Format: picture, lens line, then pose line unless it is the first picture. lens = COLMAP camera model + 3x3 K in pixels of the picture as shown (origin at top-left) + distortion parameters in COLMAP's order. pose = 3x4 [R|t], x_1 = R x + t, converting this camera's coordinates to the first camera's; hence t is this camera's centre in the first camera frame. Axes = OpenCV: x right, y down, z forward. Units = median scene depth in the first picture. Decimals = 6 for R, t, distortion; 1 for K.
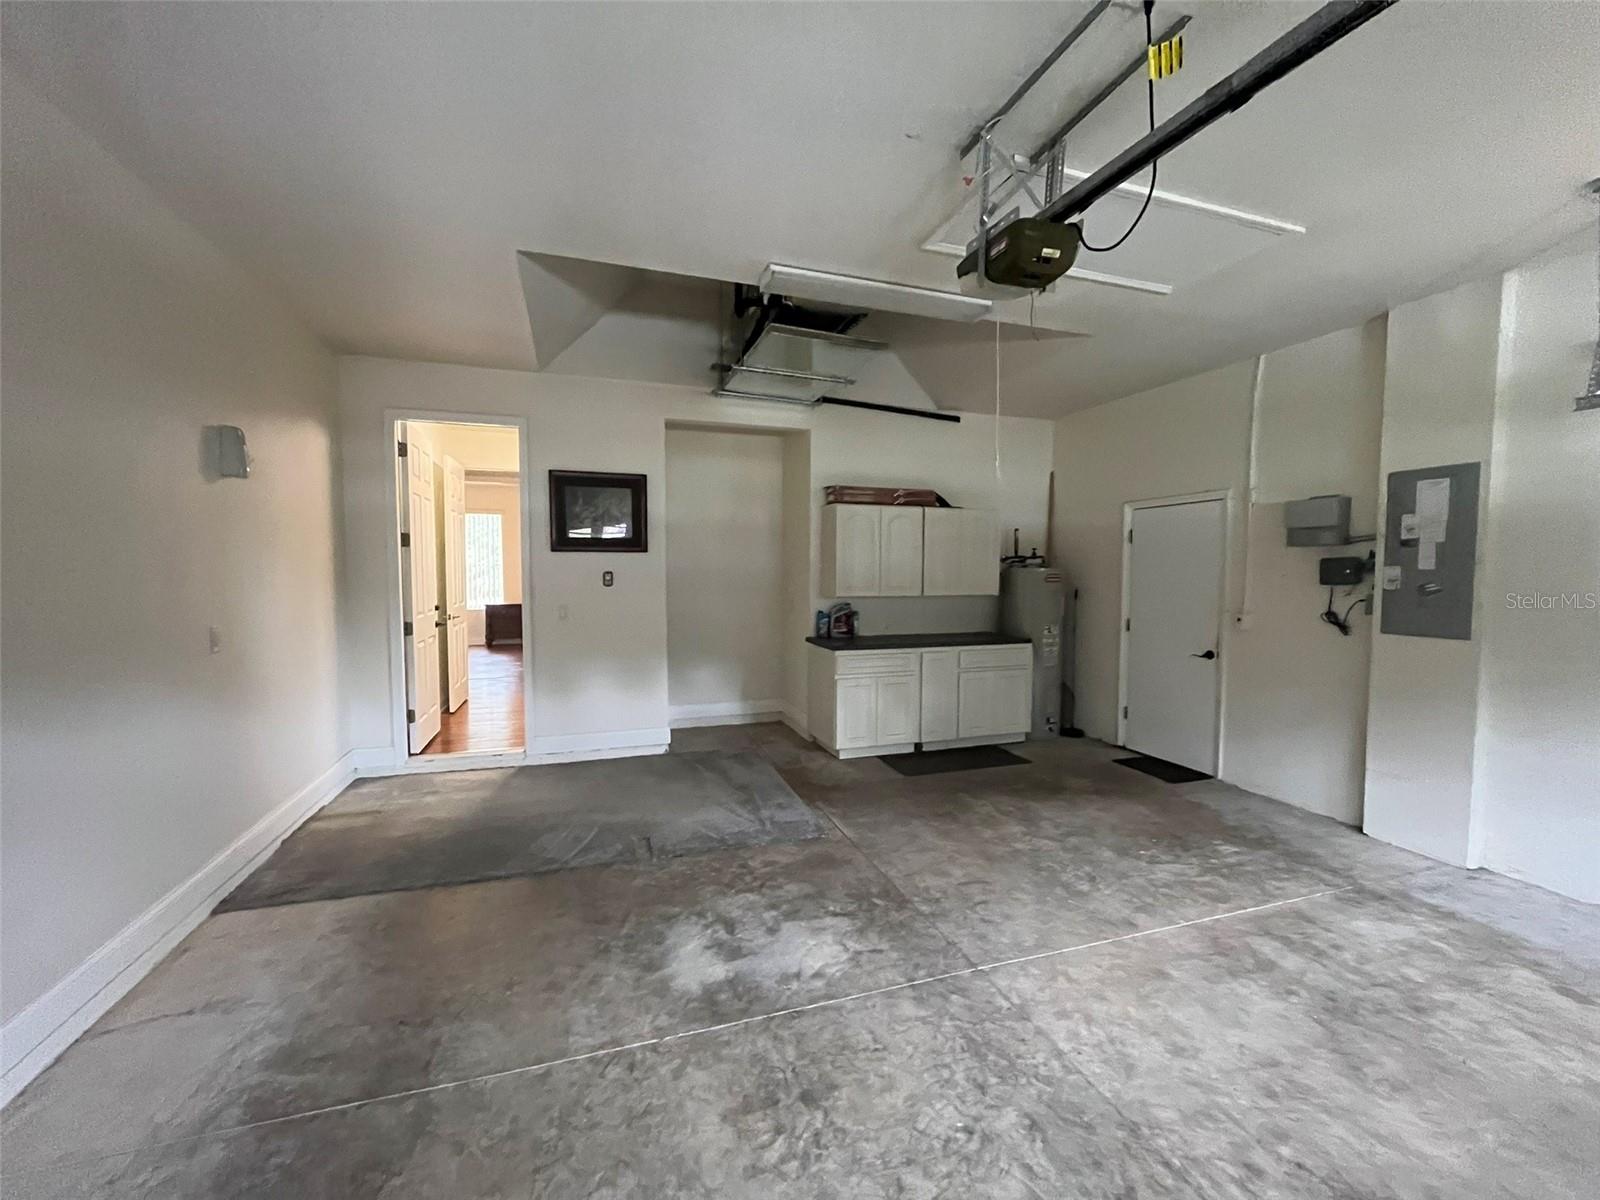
lens RADIAL K [[643.0, 0, 798.7], [0, 643.0, 597.7], [0, 0, 1]] dist [0.001616, -0.000553]
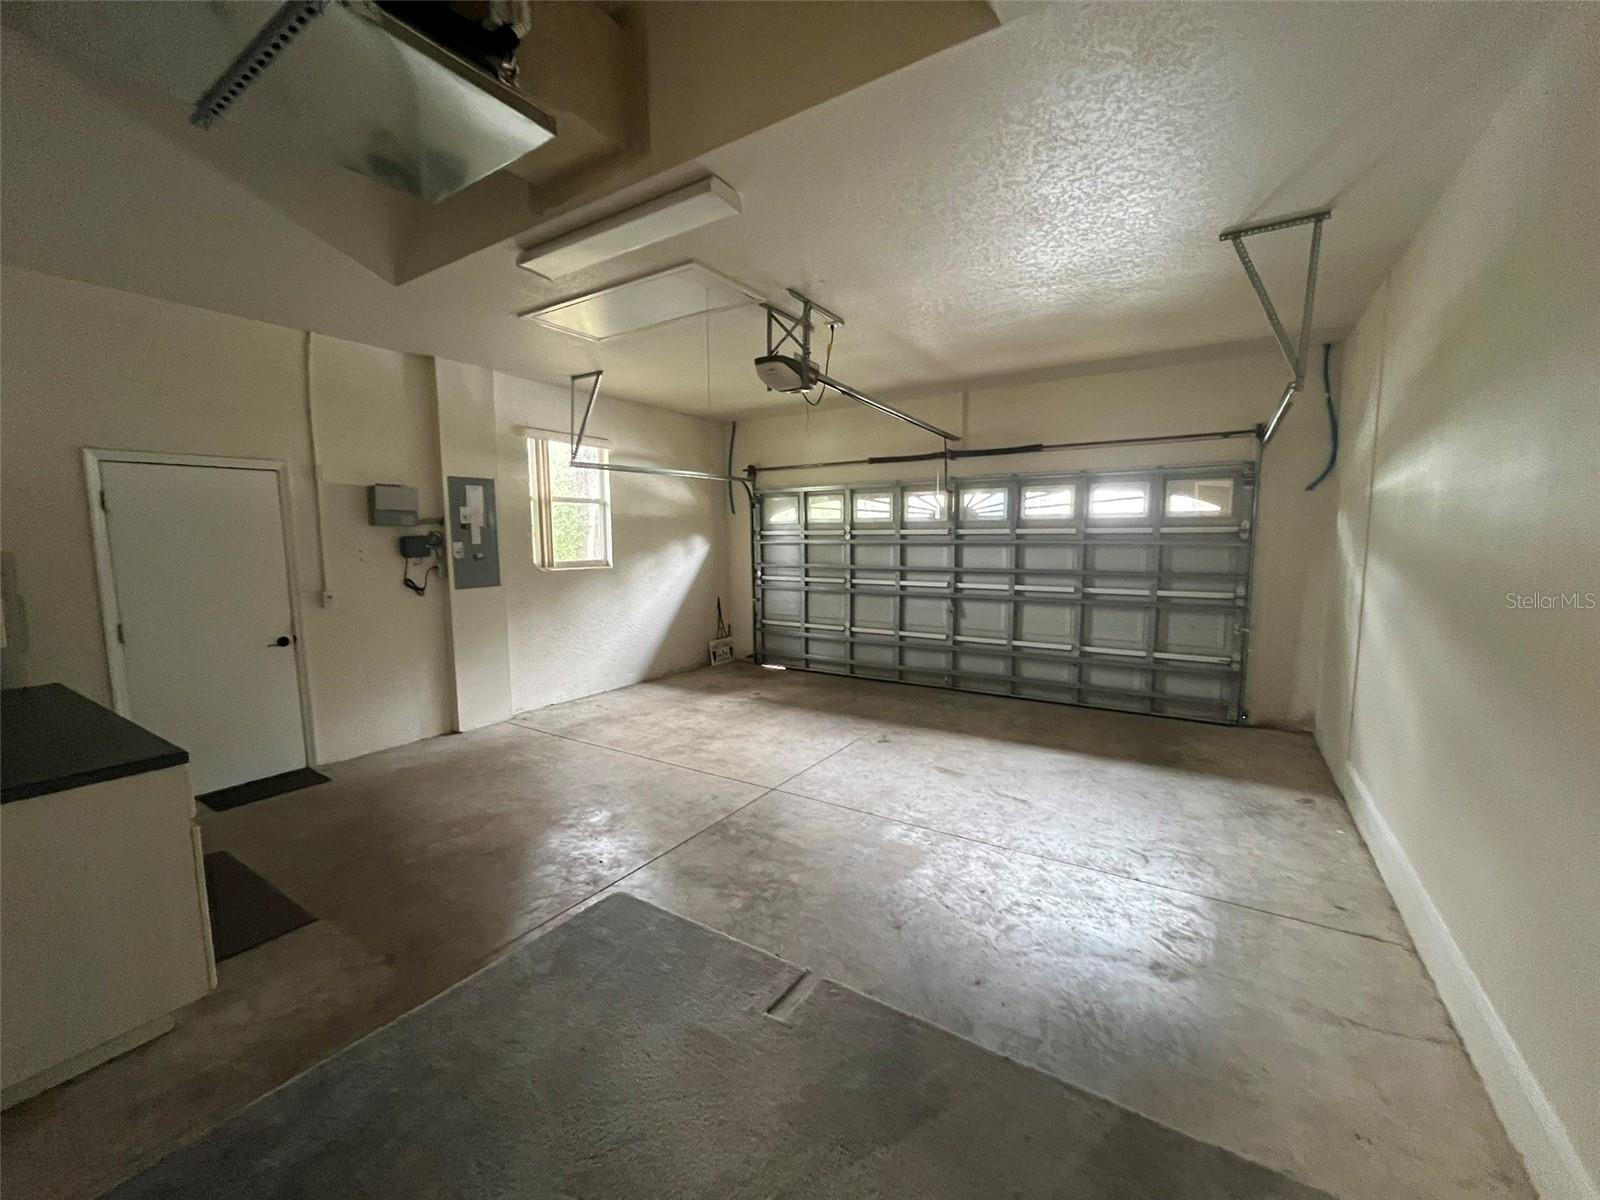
lens RADIAL K [[643.0, 0, 798.3], [0, 643.0, 607.1], [0, 0, 1]] dist [0.001616, -0.000553]
pose [[-0.624951, -0.083796, 0.776153, -0.714114], [0.041682, 0.989222, 0.140362, -0.078874], [-0.779550, 0.120072, -0.614723, 1.365433]]
